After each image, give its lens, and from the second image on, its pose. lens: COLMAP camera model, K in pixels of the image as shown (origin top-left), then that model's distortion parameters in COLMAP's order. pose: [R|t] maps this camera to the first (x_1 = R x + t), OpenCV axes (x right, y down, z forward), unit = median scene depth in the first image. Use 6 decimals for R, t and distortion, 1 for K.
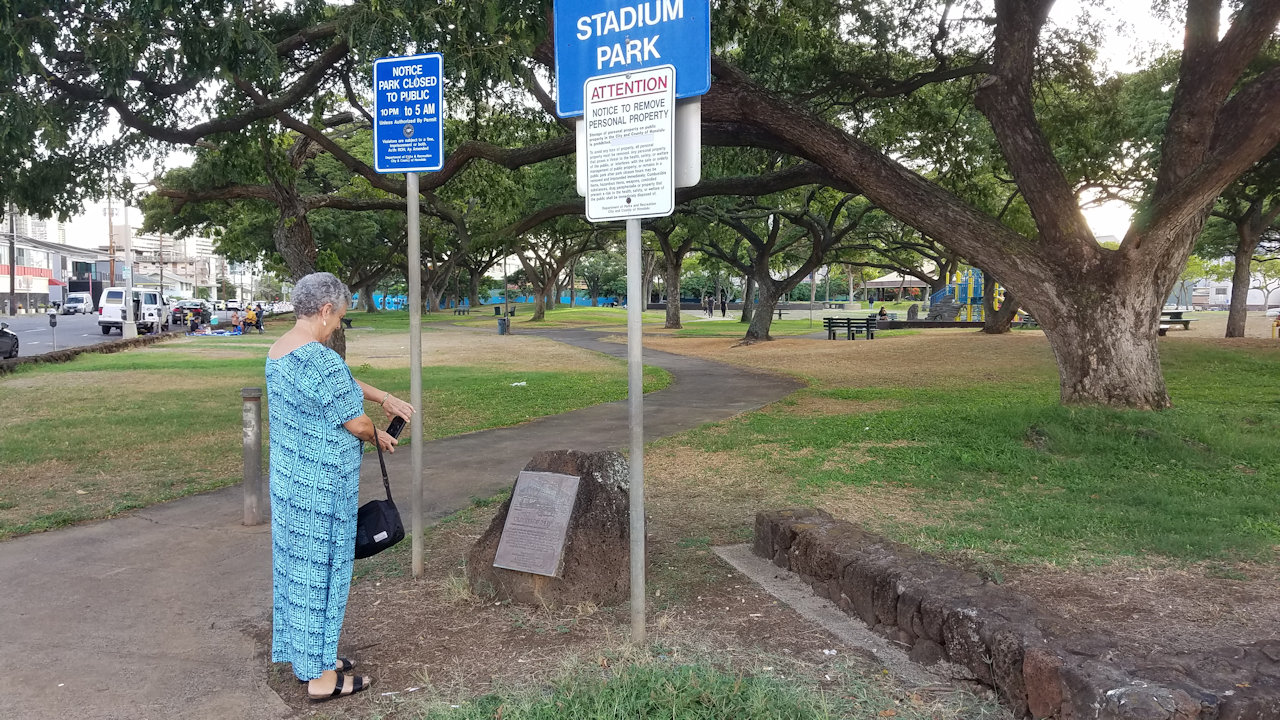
lens RADIAL K [[952.5, 0, 637.9], [0, 952.5, 393.3], [0, 0, 1]] dist [0.094881, -0.129540]
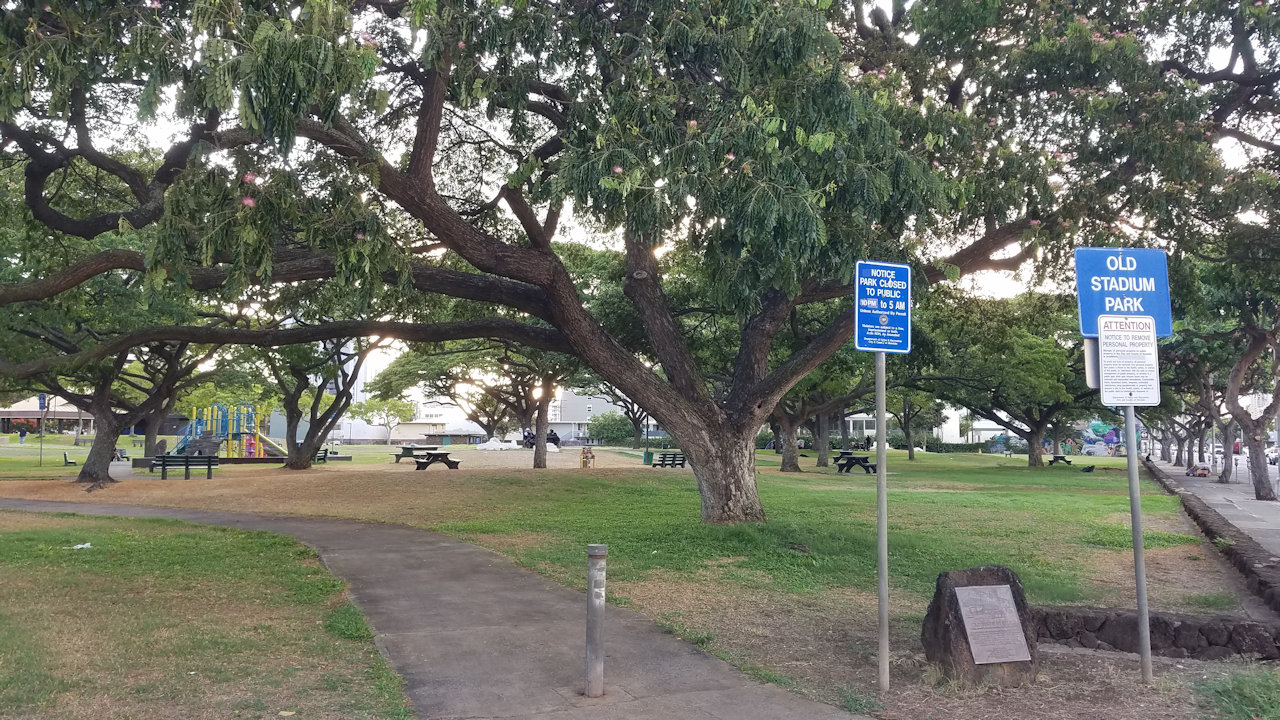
lens RADIAL K [[952.5, 0, 637.9], [0, 952.5, 393.3], [0, 0, 1]] dist [0.094881, -0.129540]
pose [[0.671072, 0.037085, 0.740464, -1.386572], [0.065348, 0.991902, -0.108902, -0.065219], [-0.738507, 0.121469, 0.663214, 0.430076]]
